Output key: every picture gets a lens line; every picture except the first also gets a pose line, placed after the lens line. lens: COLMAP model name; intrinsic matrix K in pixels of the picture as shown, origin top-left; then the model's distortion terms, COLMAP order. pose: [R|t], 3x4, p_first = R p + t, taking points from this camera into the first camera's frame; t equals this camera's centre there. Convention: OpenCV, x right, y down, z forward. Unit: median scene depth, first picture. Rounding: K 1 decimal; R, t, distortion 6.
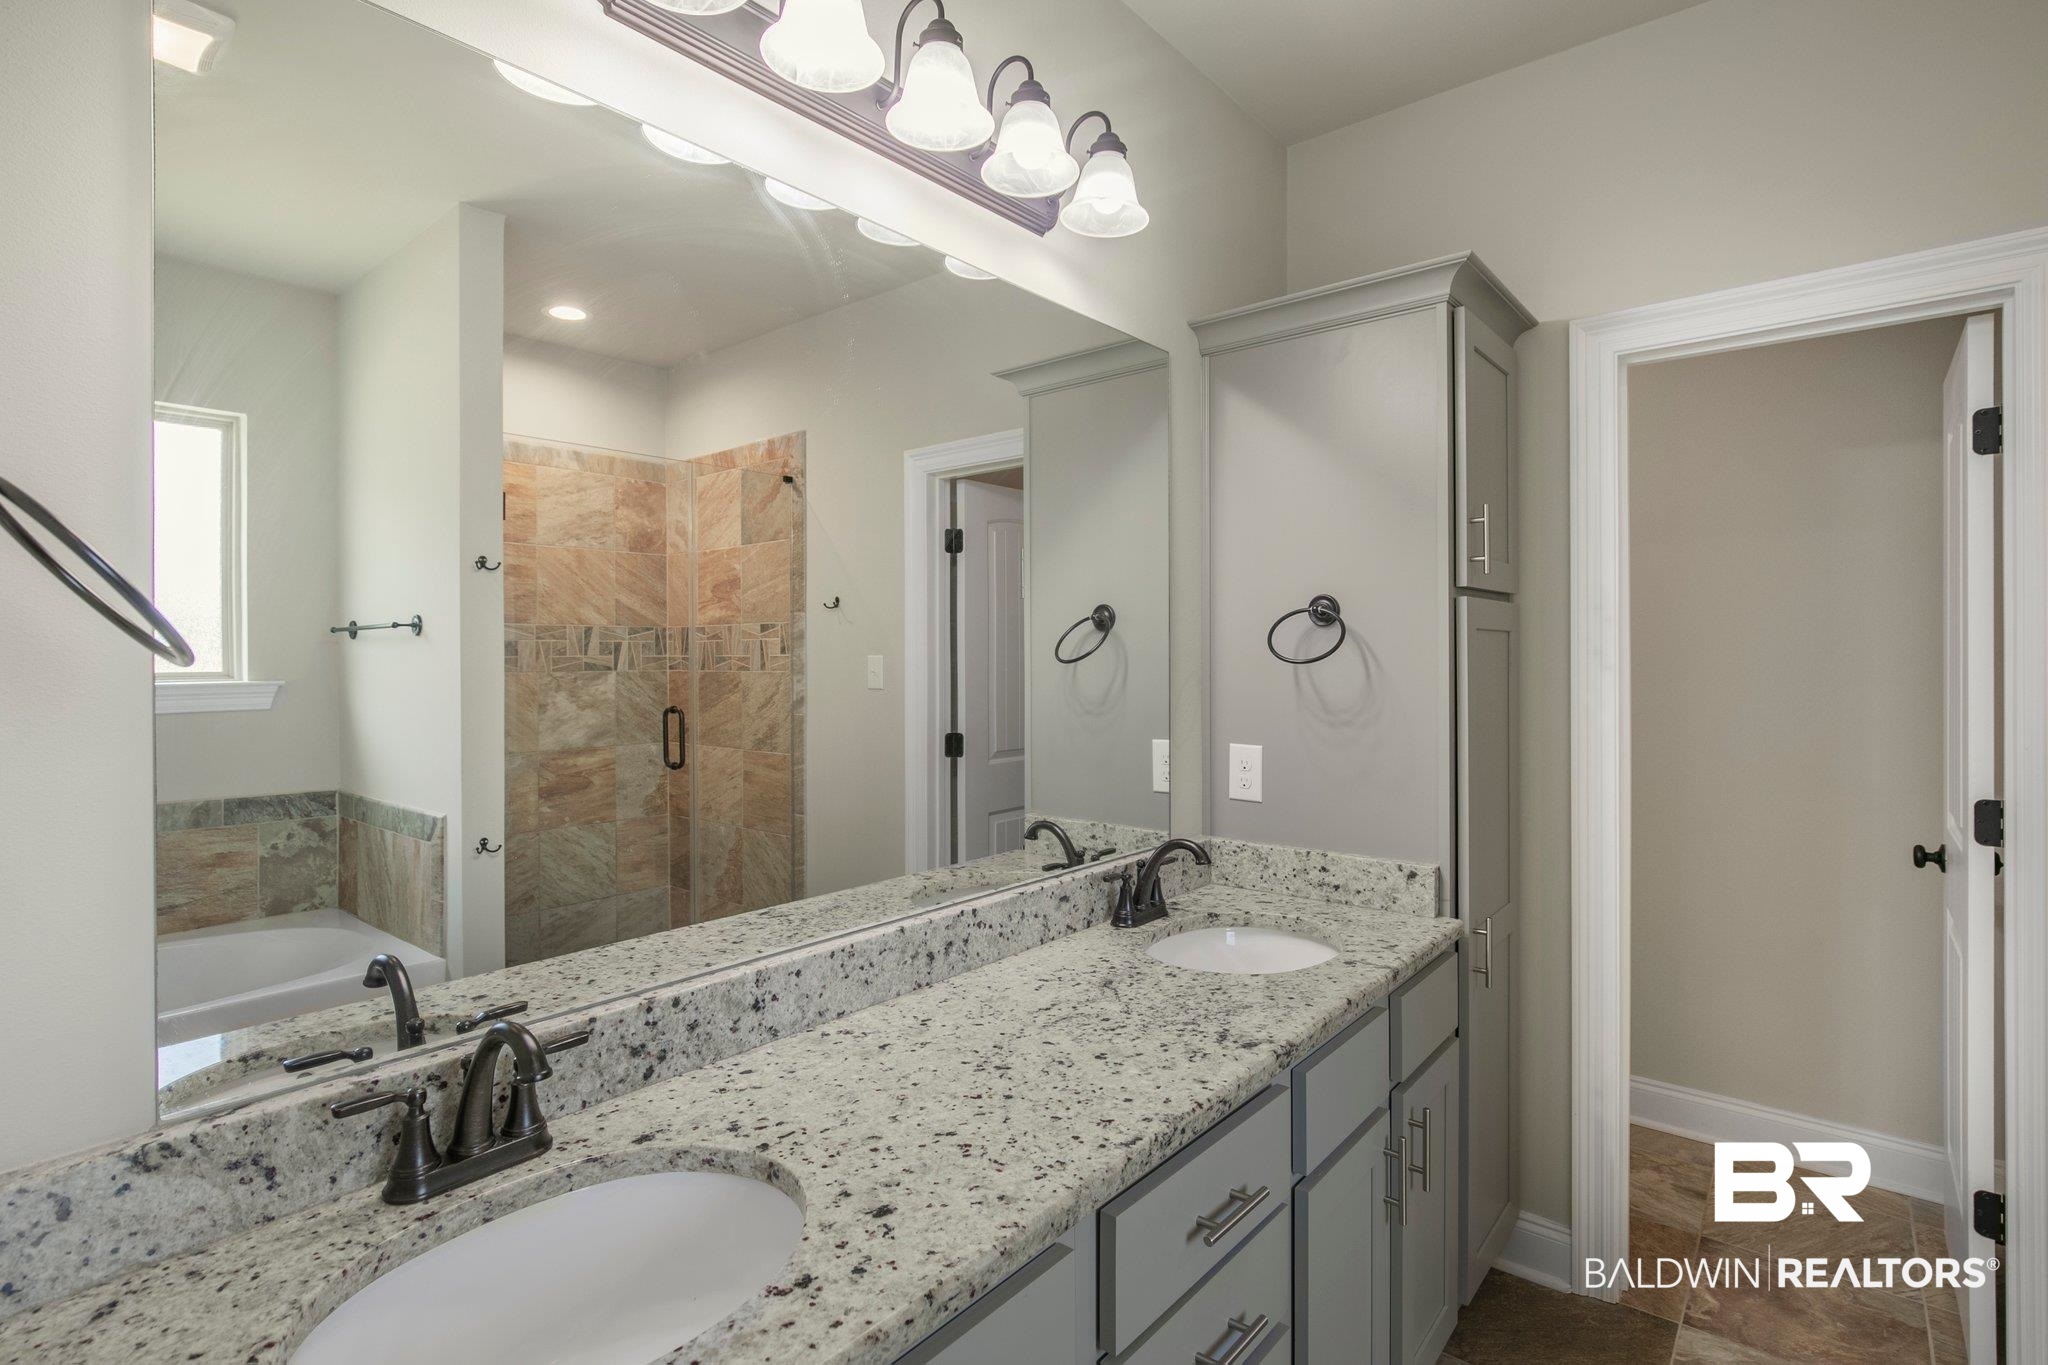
lens RADIAL K [[976.6, 0, 1029.9], [0, 976.6, 671.5], [0, 0, 1]] dist [-0.013488, 0.005454]
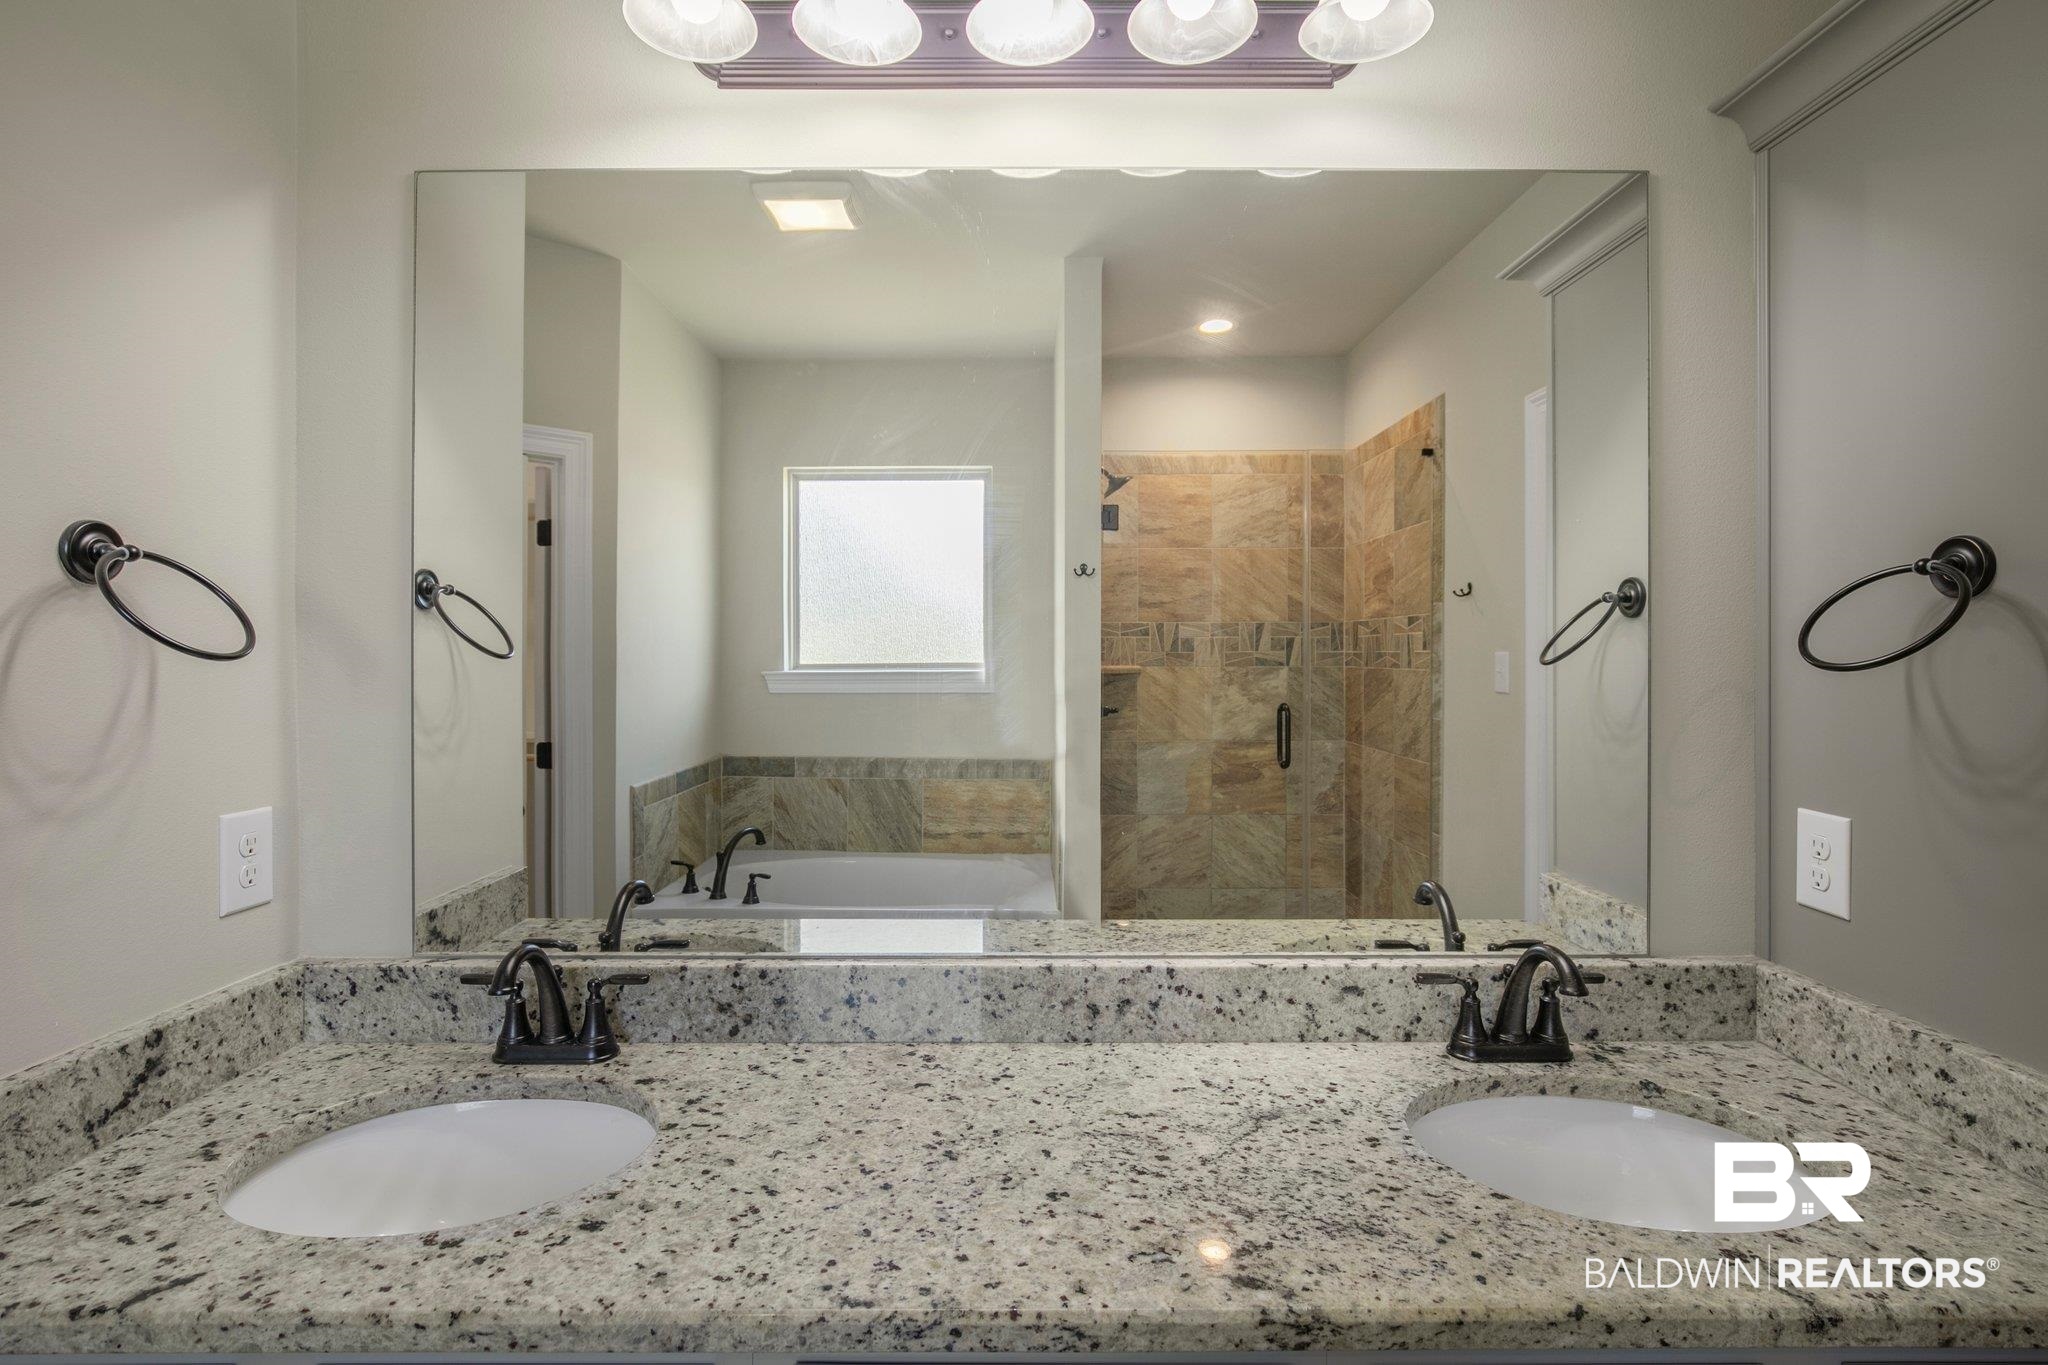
lens RADIAL K [[976.6, 0, 1030.6], [0, 976.6, 663.2], [0, 0, 1]] dist [-0.013488, 0.005454]
pose [[0.646096, 0.011715, -0.763166, 0.357164], [-0.013936, 0.999897, 0.003550, -0.007607], [0.763129, 0.008342, 0.646192, 0.288432]]
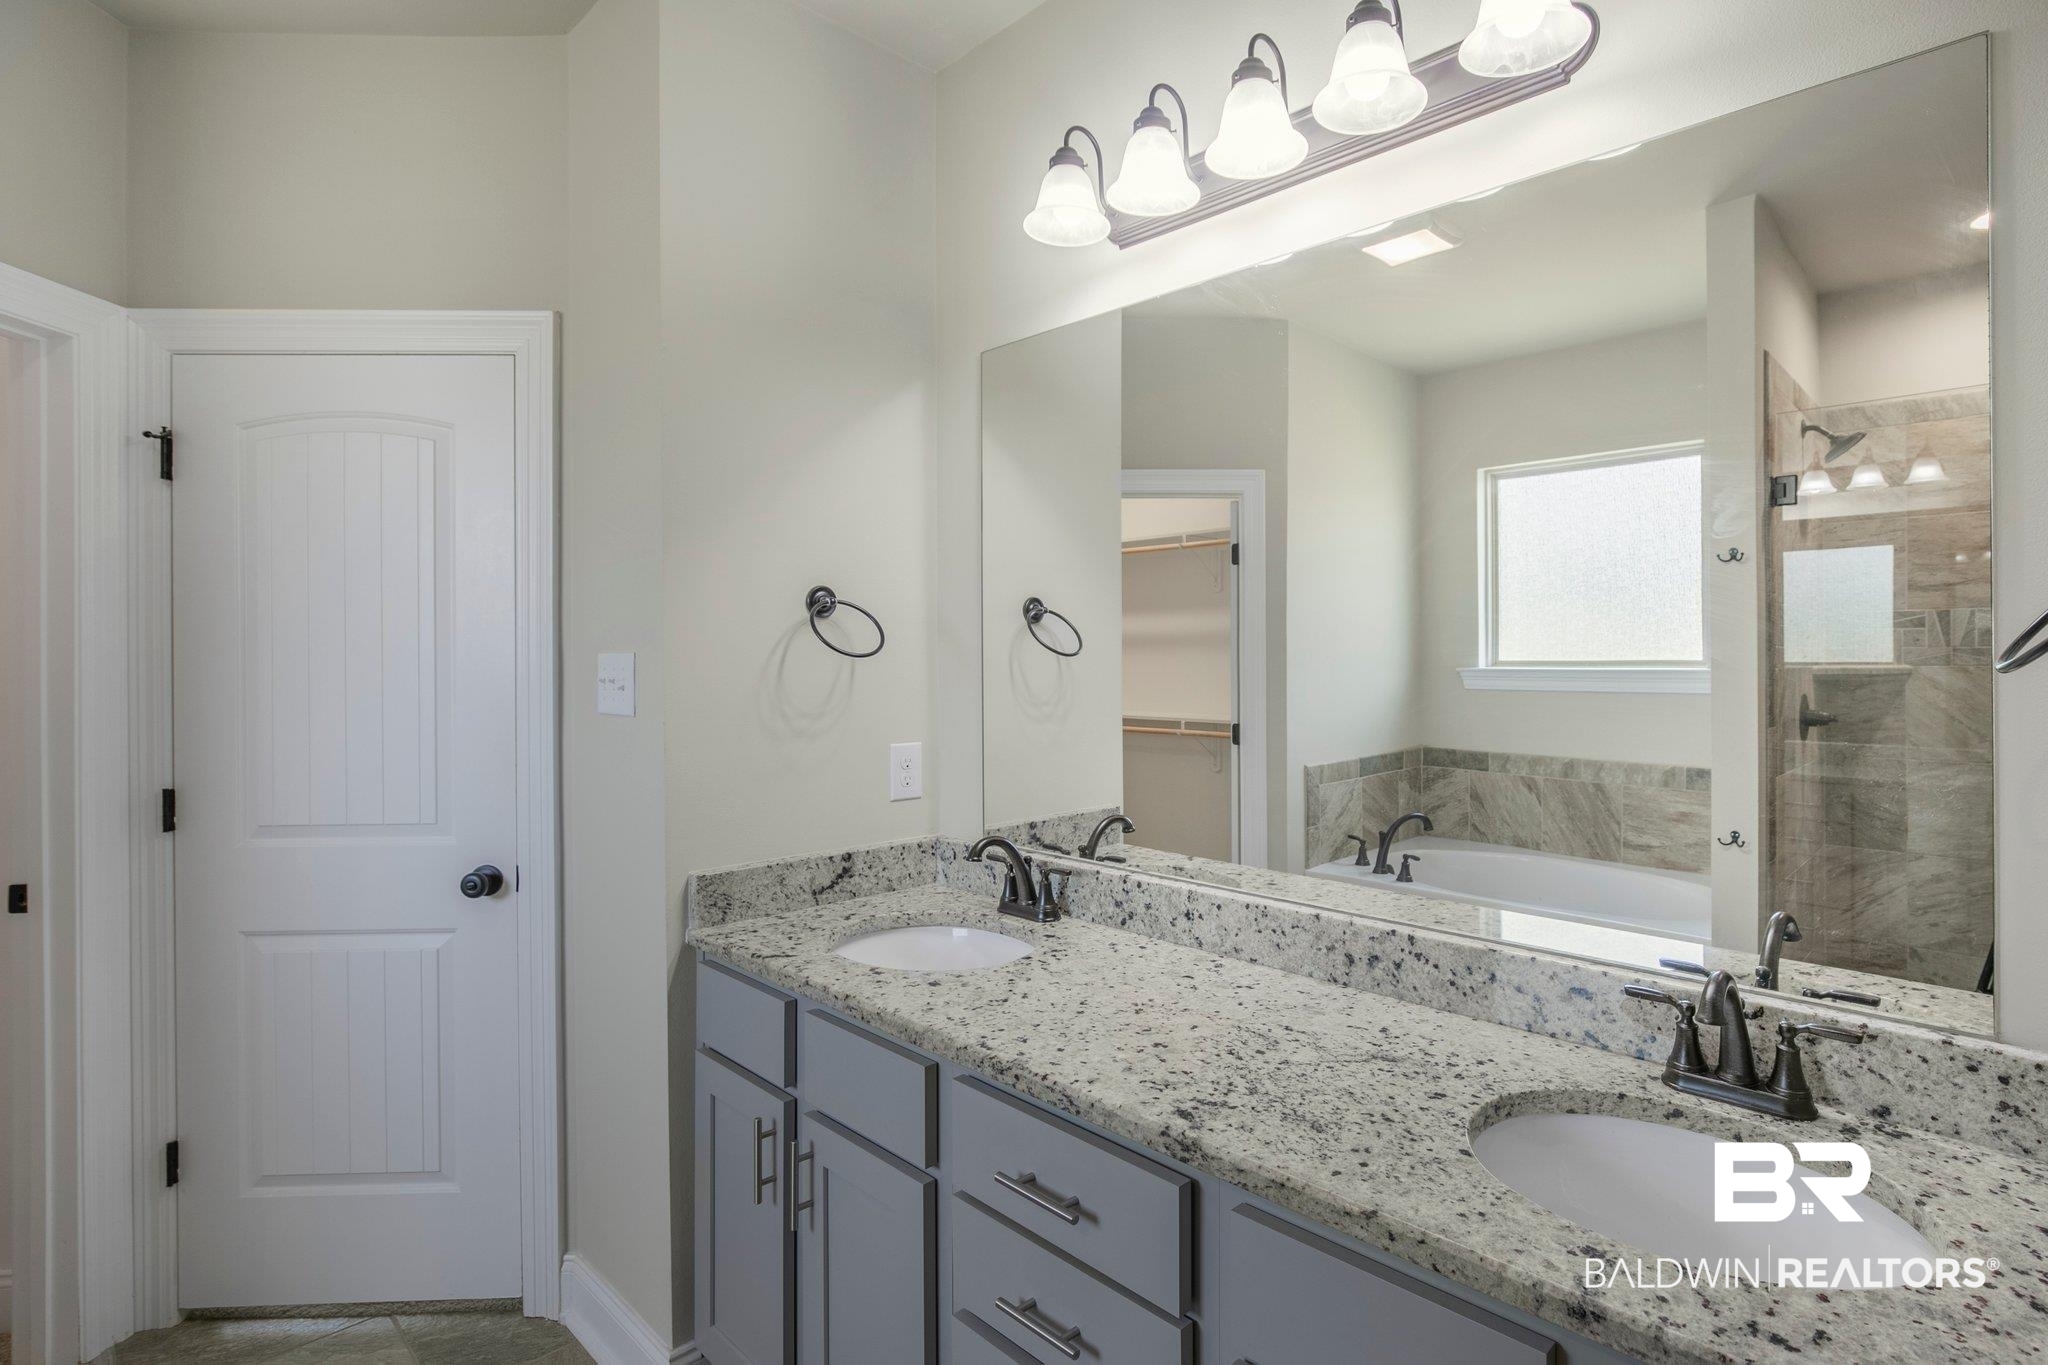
lens RADIAL K [[976.6, 0, 1126.2], [0, 976.6, 661.1], [0, 0, 1]] dist [-0.013488, 0.005454]
pose [[-0.029937, 0.014095, -0.999452, 0.626087], [-0.011136, 0.999834, 0.014434, -0.014039], [0.999490, 0.011562, -0.029775, 0.566074]]
